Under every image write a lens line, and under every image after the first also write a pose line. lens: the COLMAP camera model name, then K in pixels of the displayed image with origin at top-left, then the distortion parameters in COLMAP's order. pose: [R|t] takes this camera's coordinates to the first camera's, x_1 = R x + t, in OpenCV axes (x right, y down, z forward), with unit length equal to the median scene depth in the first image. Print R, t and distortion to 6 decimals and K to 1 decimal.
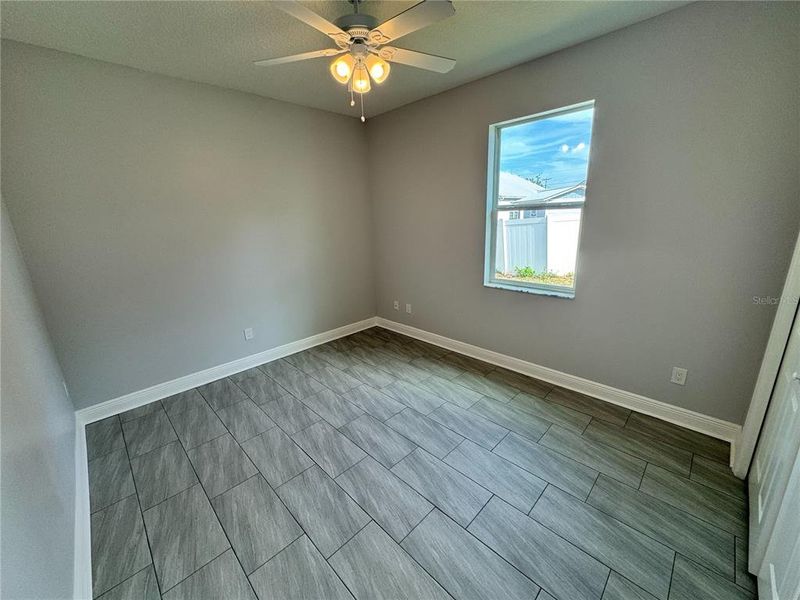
lens RADIAL K [[320.0, 0, 400.0], [0, 320.0, 297.7], [0, 0, 1]] dist [-0.000489, 0.000282]
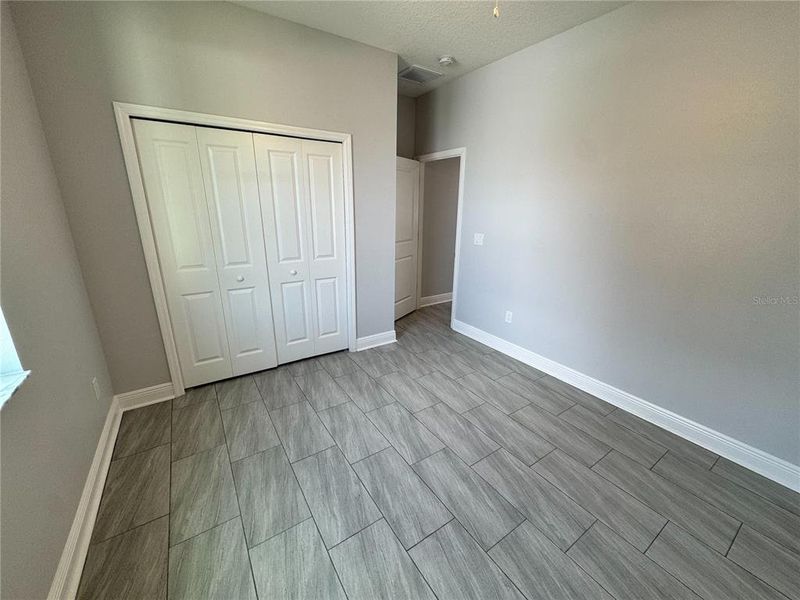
lens RADIAL K [[320.0, 0, 400.0], [0, 320.0, 297.7], [0, 0, 1]] dist [-0.000489, 0.000282]
pose [[-0.980409, -0.036261, 0.193604, -0.059291], [0.067867, 0.860534, 0.504852, -0.331182], [-0.184909, 0.508101, -0.841214, 1.450415]]
